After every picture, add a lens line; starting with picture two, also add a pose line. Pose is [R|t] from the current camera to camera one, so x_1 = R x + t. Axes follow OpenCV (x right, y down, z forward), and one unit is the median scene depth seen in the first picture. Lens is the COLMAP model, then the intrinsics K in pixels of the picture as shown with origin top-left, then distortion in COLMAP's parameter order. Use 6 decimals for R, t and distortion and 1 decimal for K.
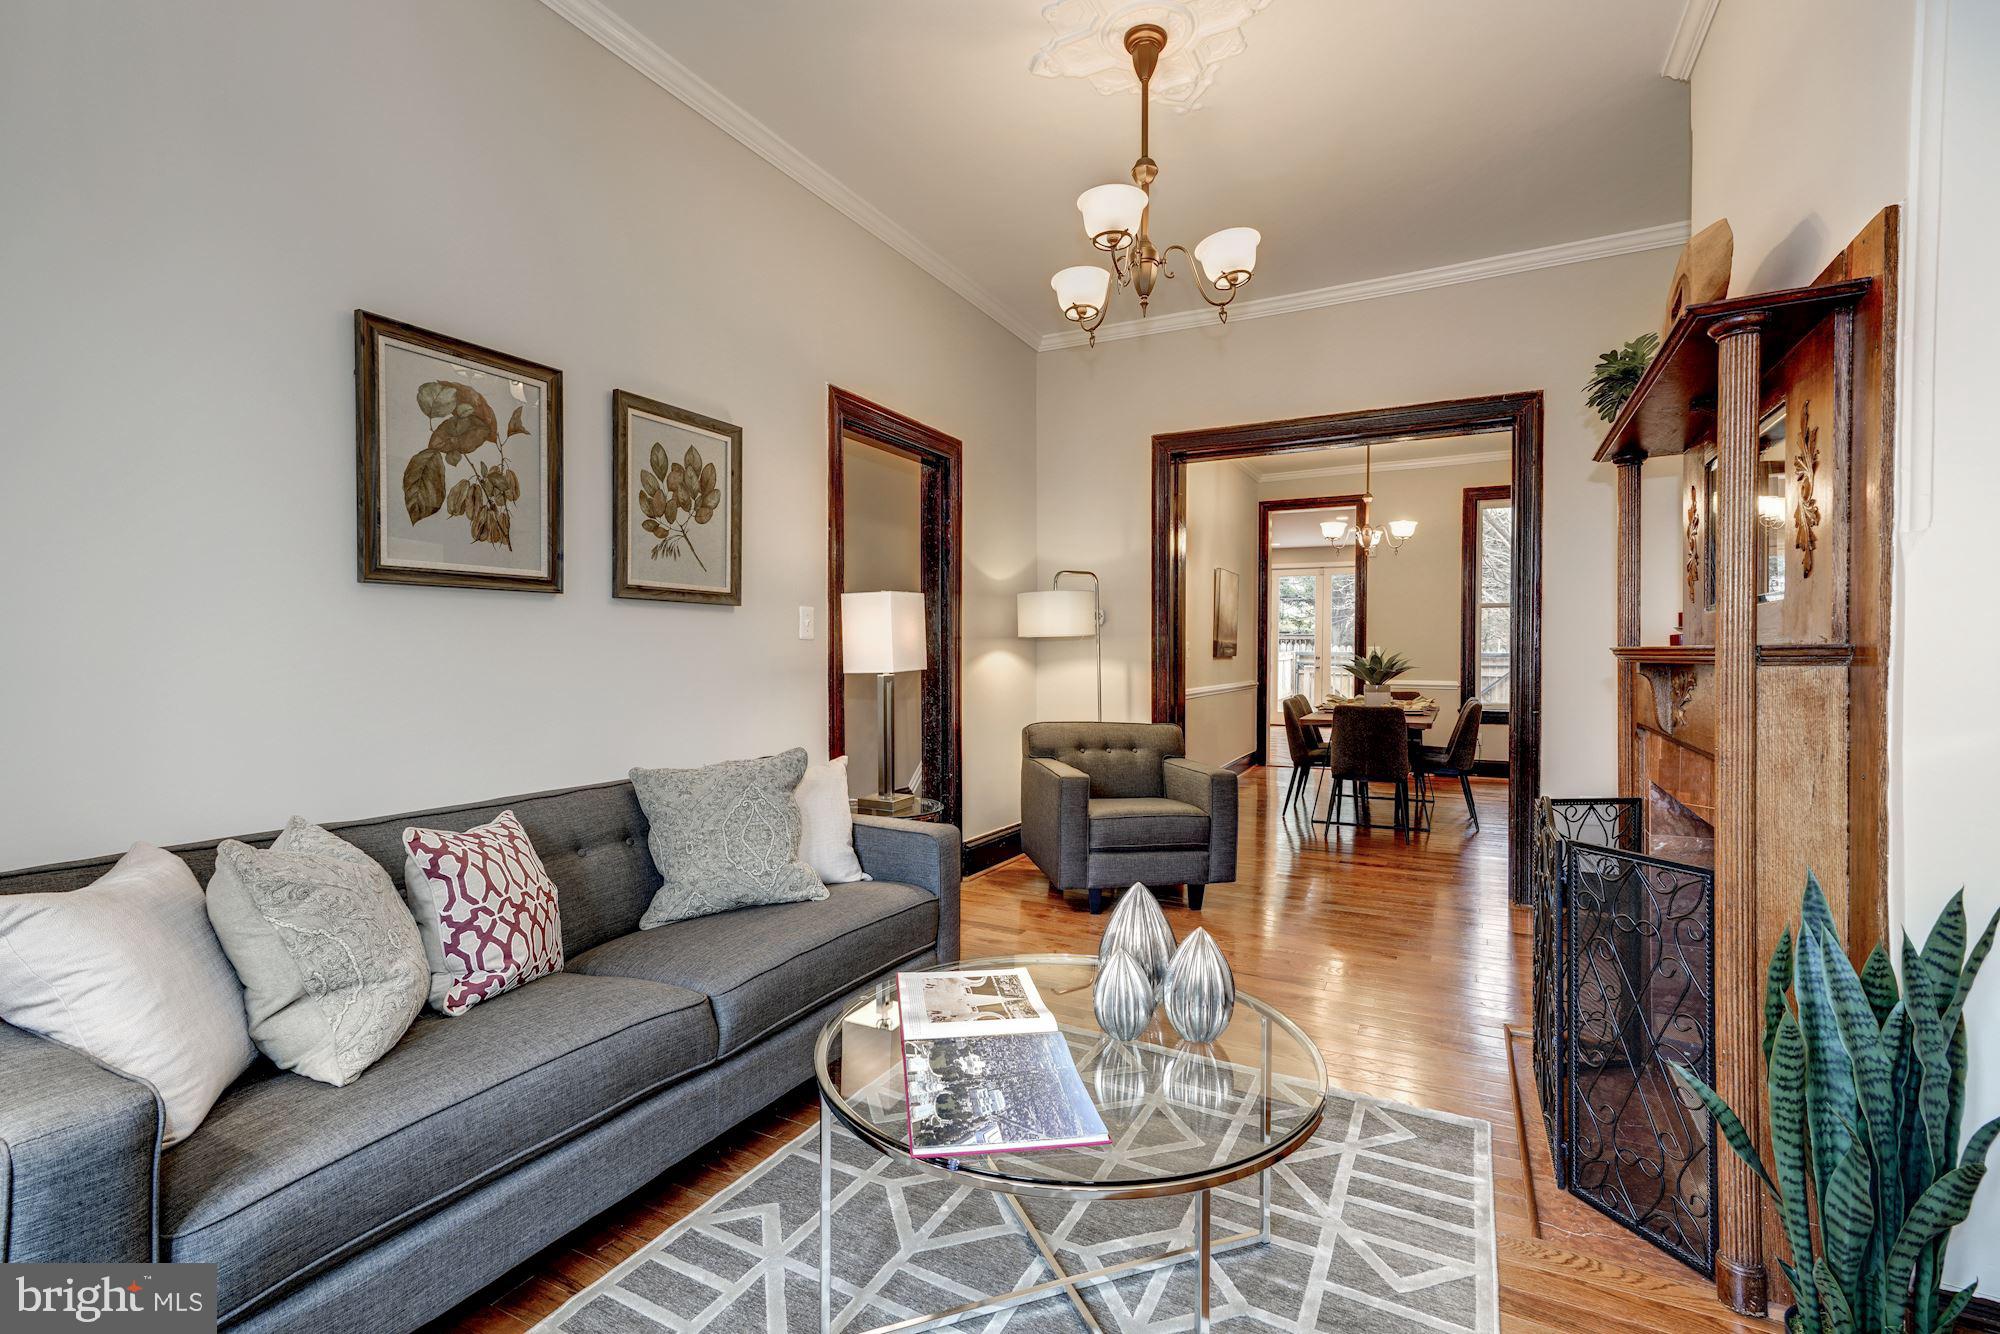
lens RADIAL K [[895.1, 0, 998.3], [0, 895.1, 654.3], [0, 0, 1]] dist [-0.000161, 0.000780]
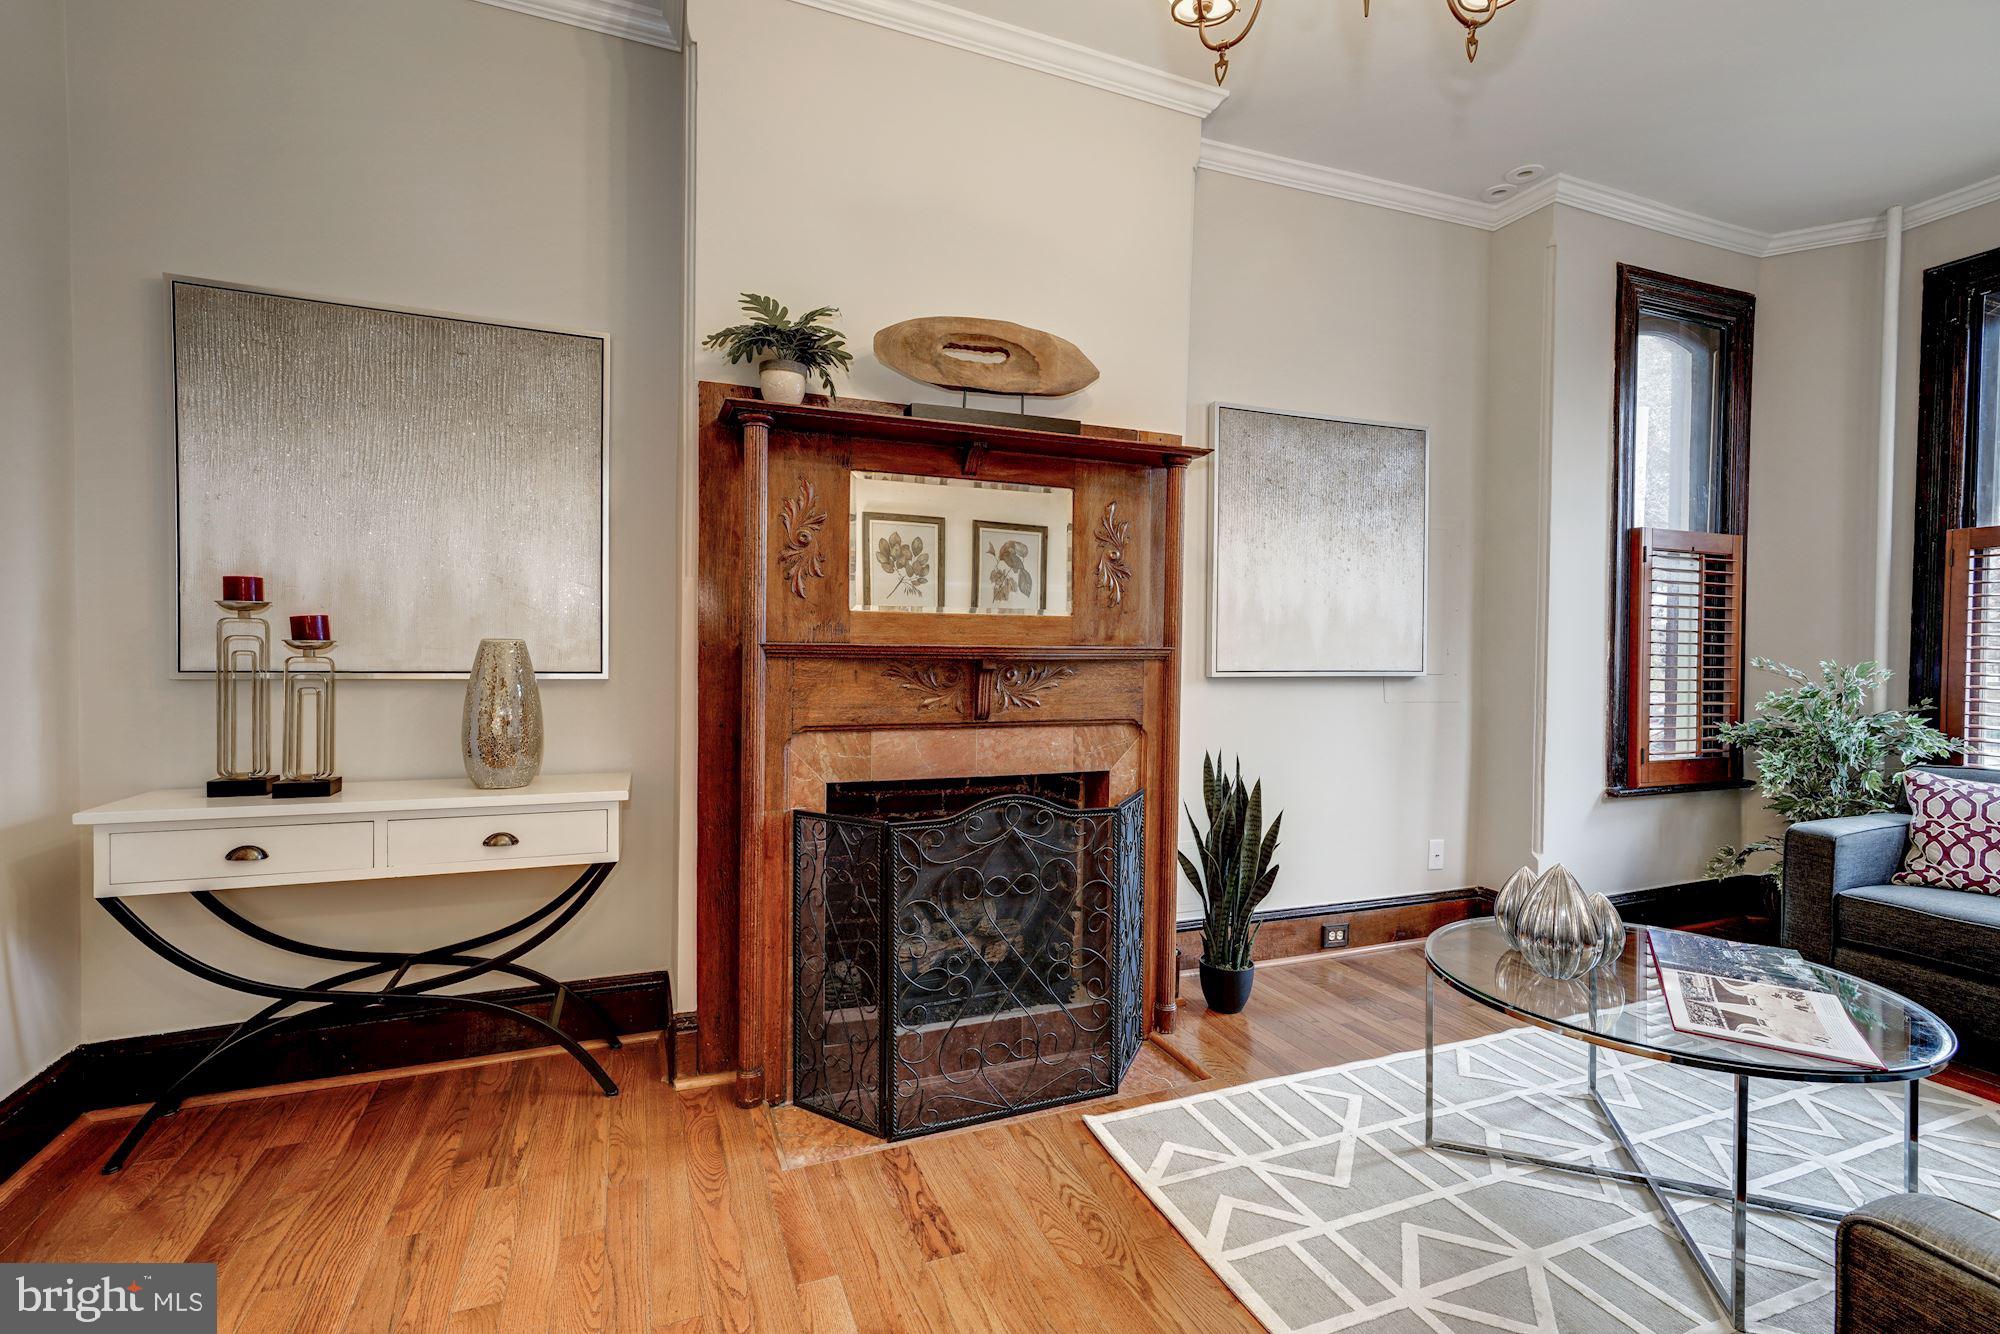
lens RADIAL K [[895.1, 0, 998.3], [0, 895.1, 654.3], [0, 0, 1]] dist [-0.000161, 0.000780]
pose [[-0.755533, -0.012068, 0.655000, -0.038355], [-0.003171, 0.999886, 0.014765, -0.013916], [-0.655103, 0.009078, -0.755485, 2.189467]]
